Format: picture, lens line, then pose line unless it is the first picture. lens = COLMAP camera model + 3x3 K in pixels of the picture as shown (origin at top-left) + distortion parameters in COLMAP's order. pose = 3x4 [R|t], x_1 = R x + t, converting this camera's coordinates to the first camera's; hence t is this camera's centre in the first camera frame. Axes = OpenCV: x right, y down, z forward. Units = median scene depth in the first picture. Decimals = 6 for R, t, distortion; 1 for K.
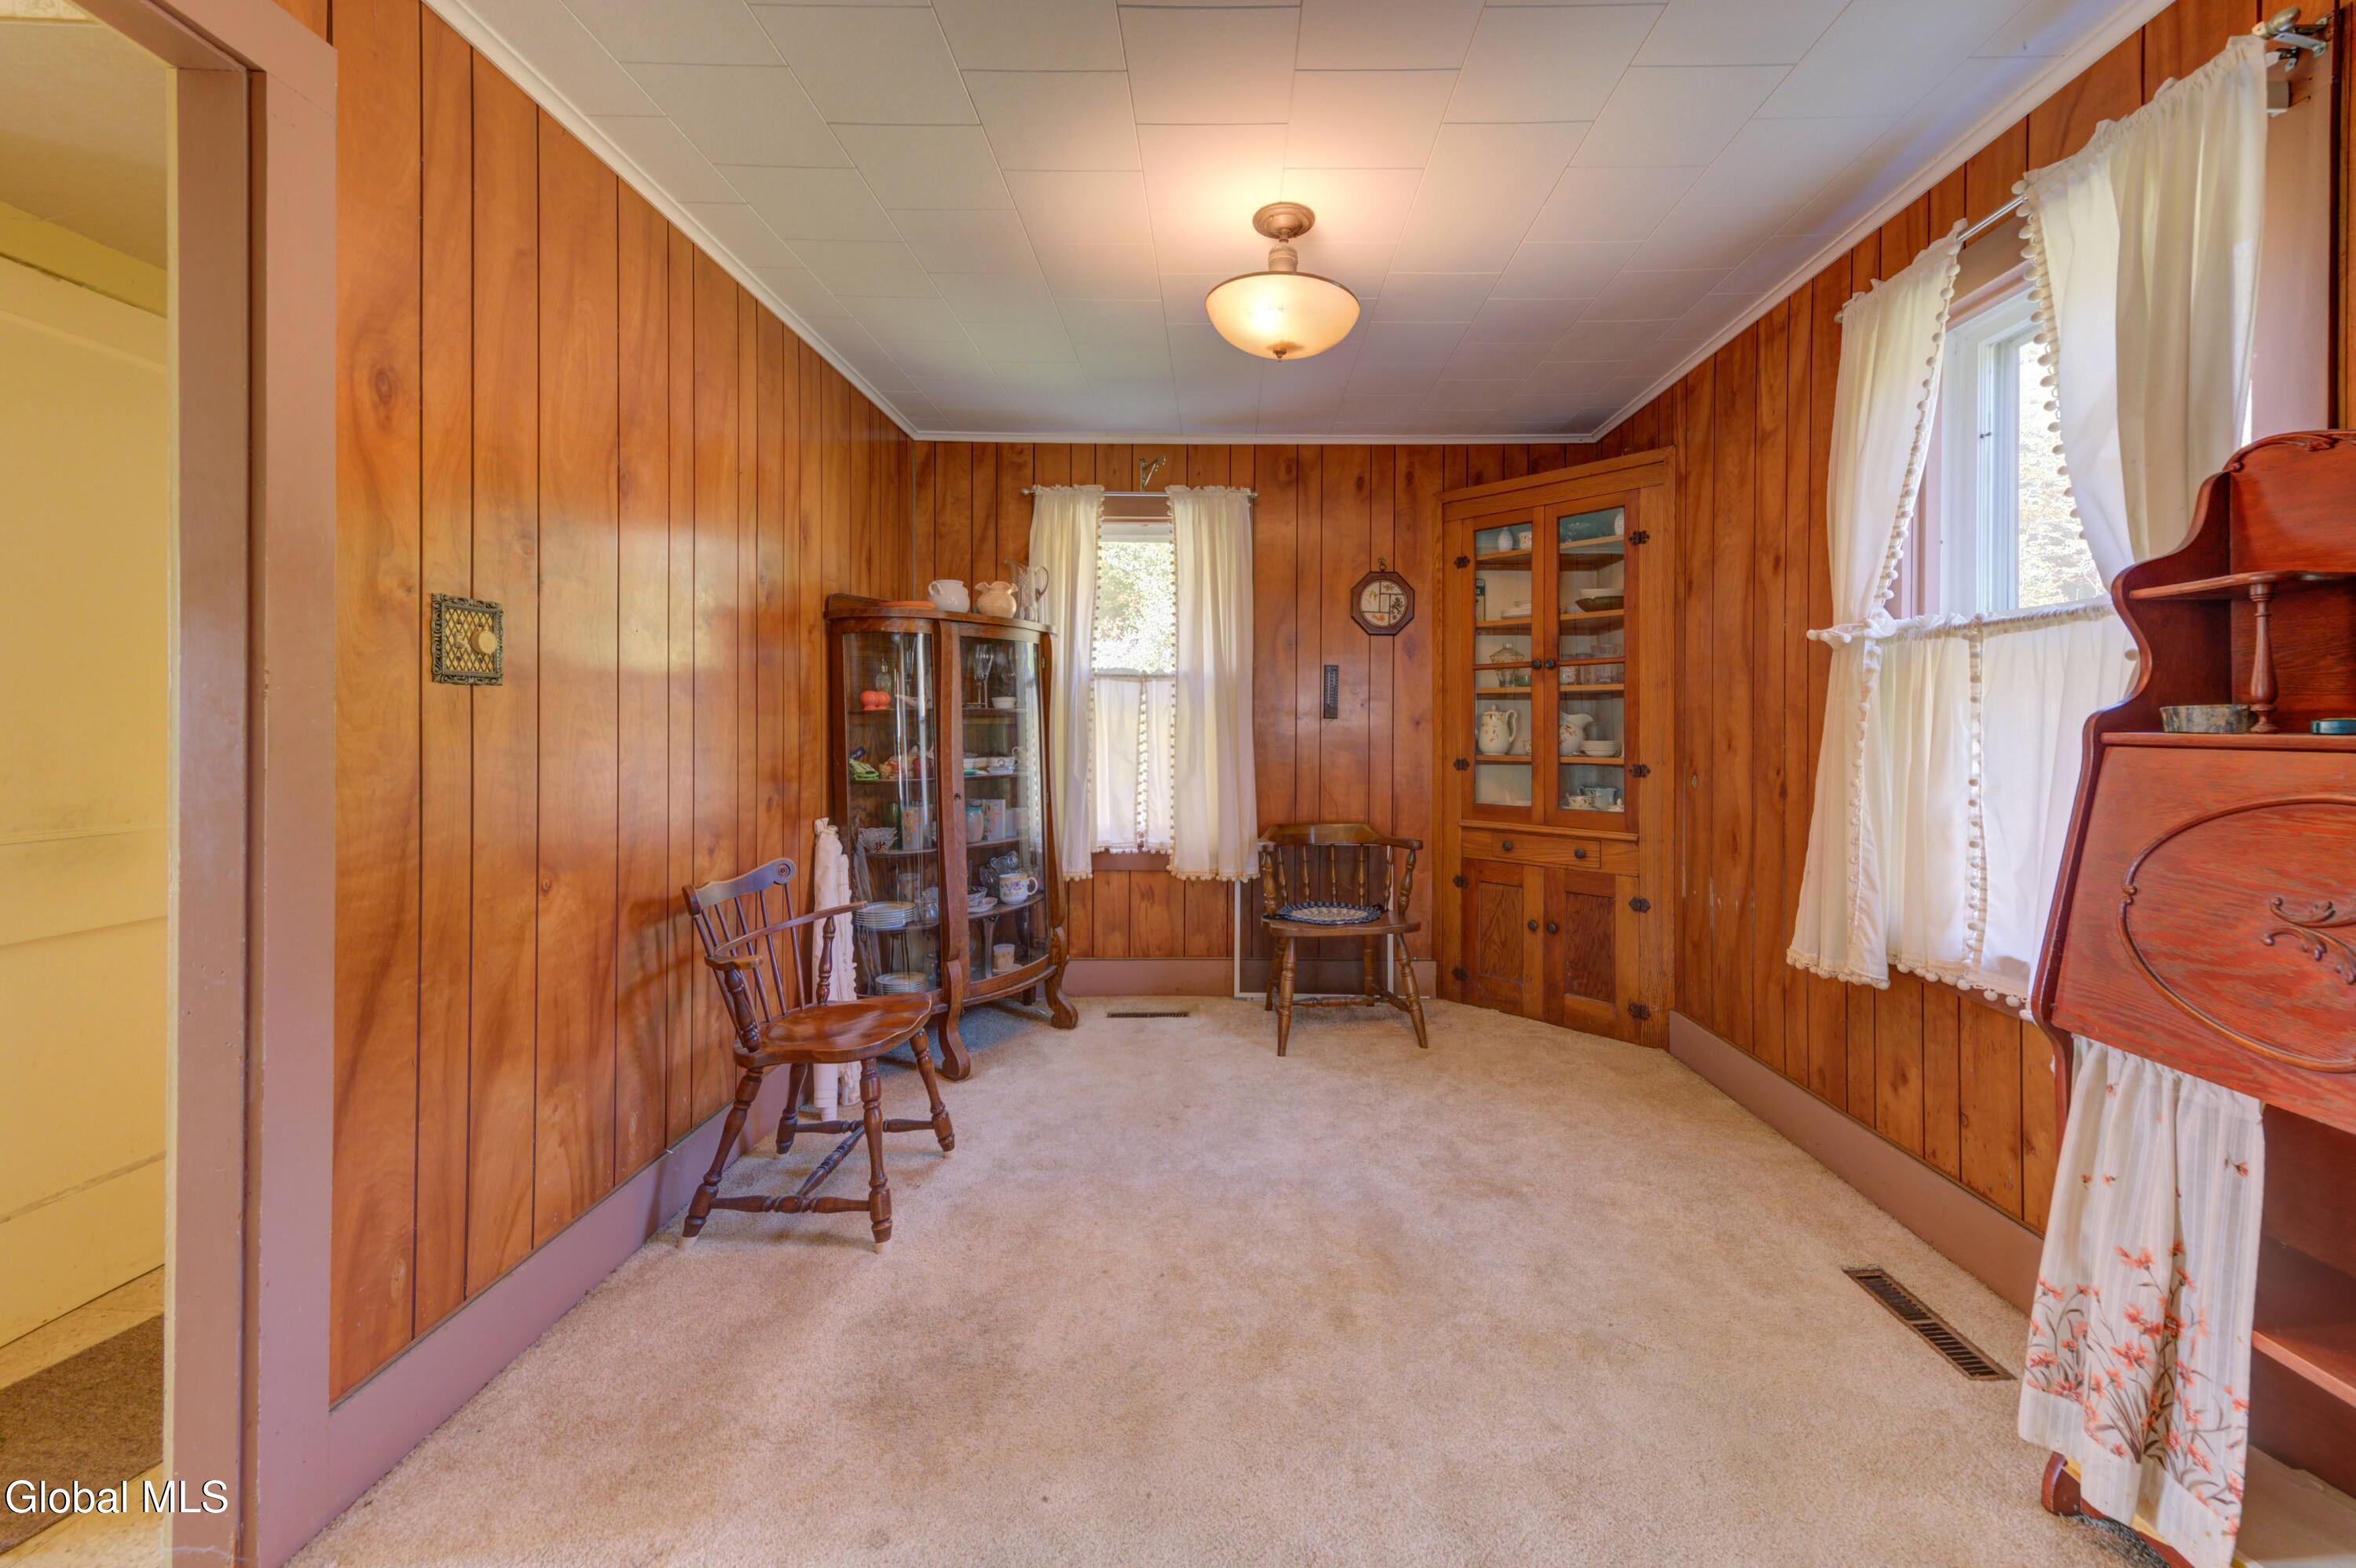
lens RADIAL K [[941.0, 0, 1257.8], [0, 941.0, 726.7], [0, 0, 1]] dist [0.011782, -0.002033]
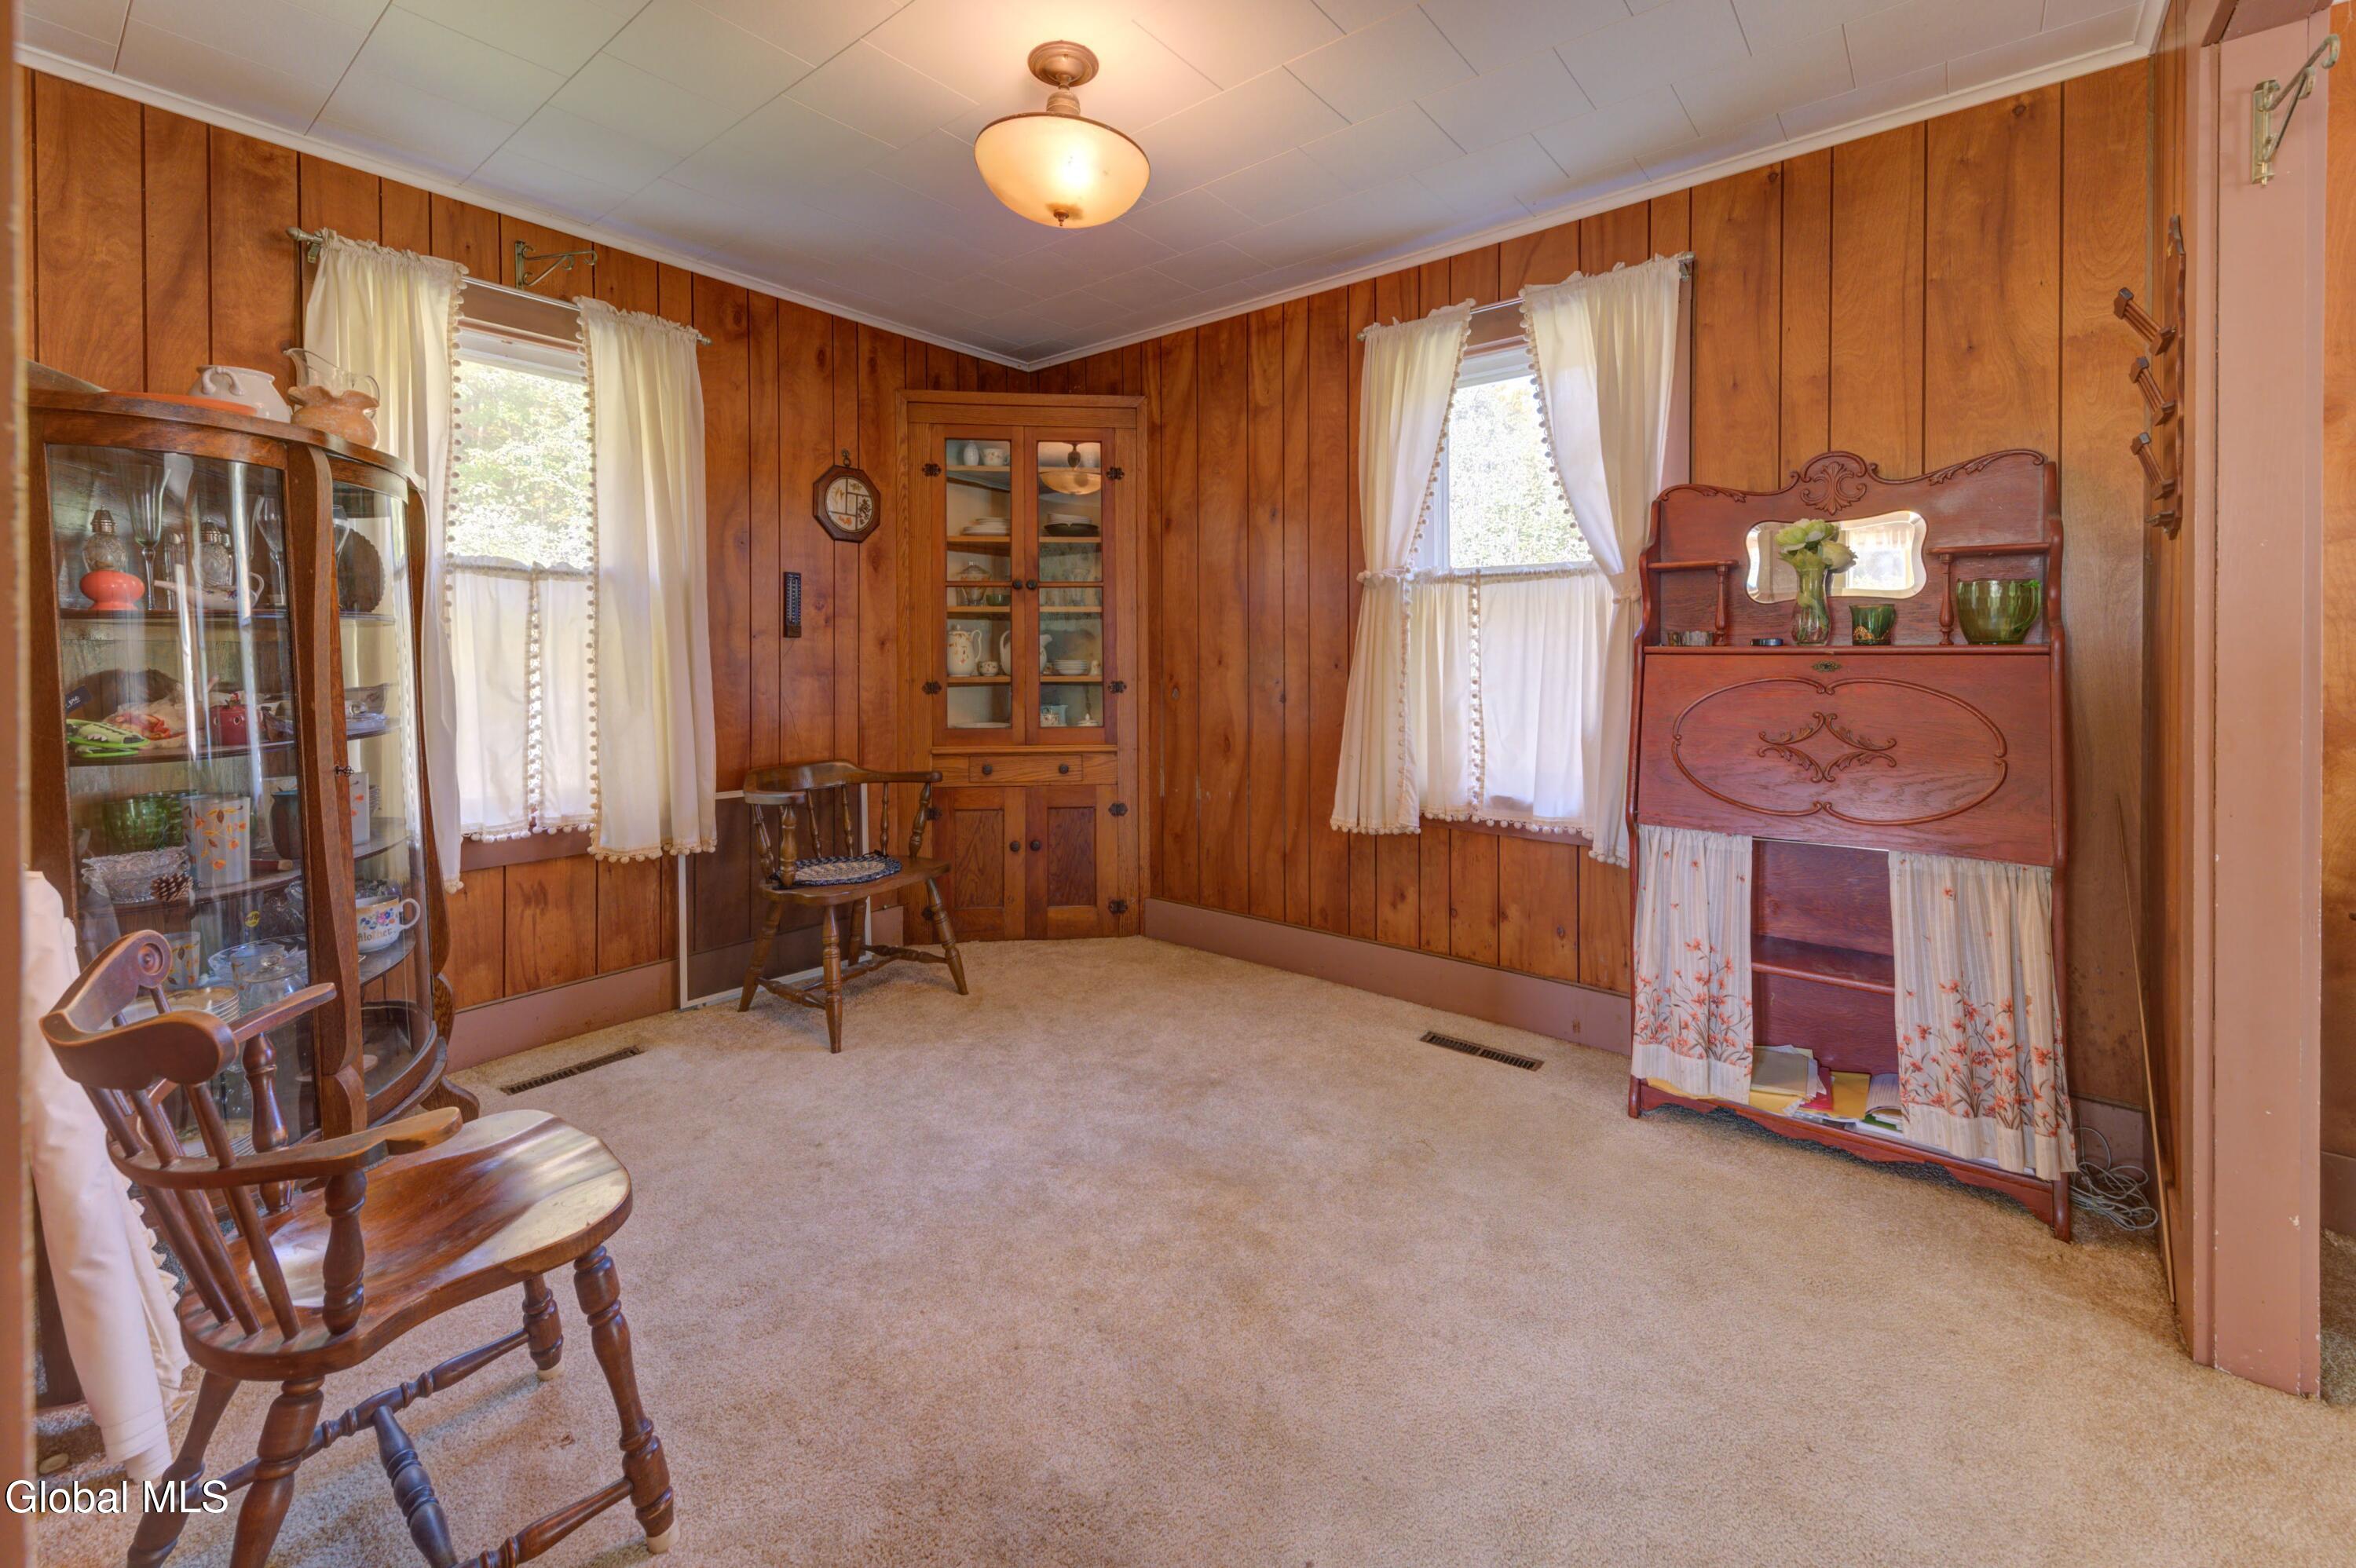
lens RADIAL K [[941.0, 0, 1214.4], [0, 941.0, 660.8], [0, 0, 1]] dist [0.011782, -0.002033]
pose [[0.633268, -0.010570, 0.773860, -0.390684], [0.003876, 0.999938, 0.010485, 0.005518], [-0.773923, -0.003640, 0.633270, 0.233105]]
